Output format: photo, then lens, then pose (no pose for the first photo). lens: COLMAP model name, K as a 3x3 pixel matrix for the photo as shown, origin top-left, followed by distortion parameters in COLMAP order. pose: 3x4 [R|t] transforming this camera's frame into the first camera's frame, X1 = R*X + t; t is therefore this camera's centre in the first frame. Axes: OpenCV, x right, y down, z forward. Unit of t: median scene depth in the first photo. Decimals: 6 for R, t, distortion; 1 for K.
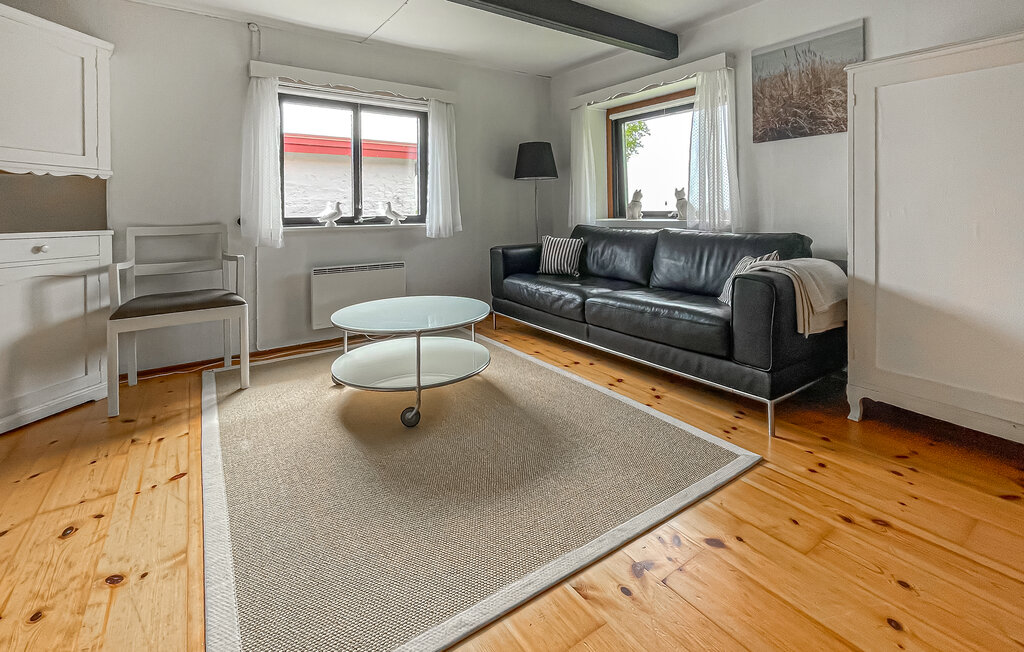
lens RADIAL K [[411.7, 0, 512.0], [0, 411.7, 326.0], [0, 0, 1]] dist [-0.001174, 0.000022]
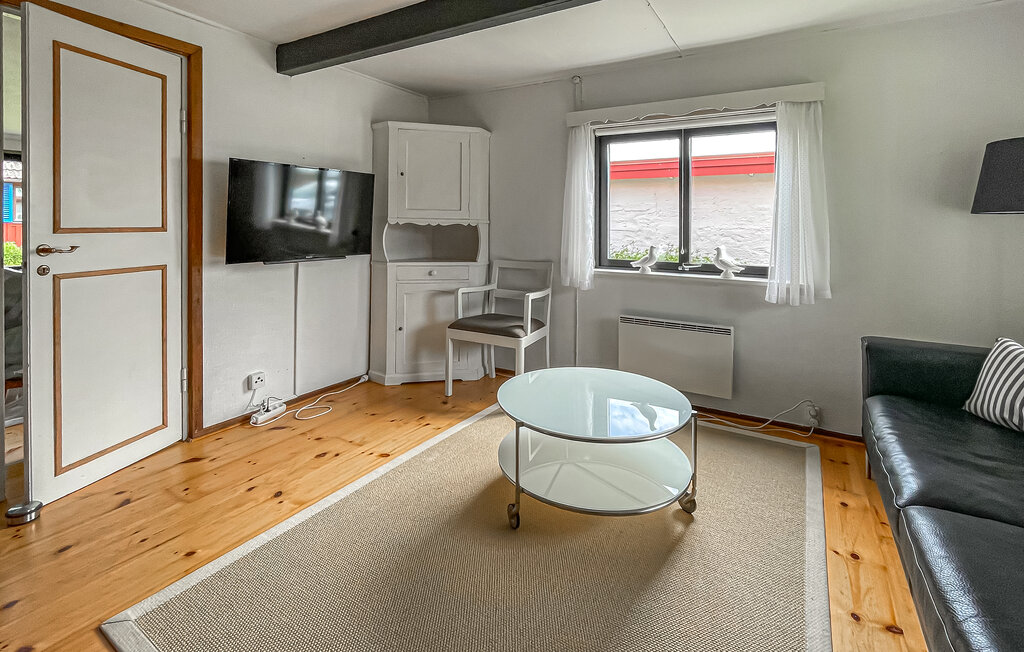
lens RADIAL K [[471.4, 0, 512.0], [0, 471.4, 326.0], [0, 0, 1]] dist [0.003467, 0.000593]
pose [[0.424668, 0.203295, -0.882229, 0.360248], [-0.259199, 0.960973, 0.096673, -0.167560], [0.867452, 0.187620, 0.460789, 0.344639]]
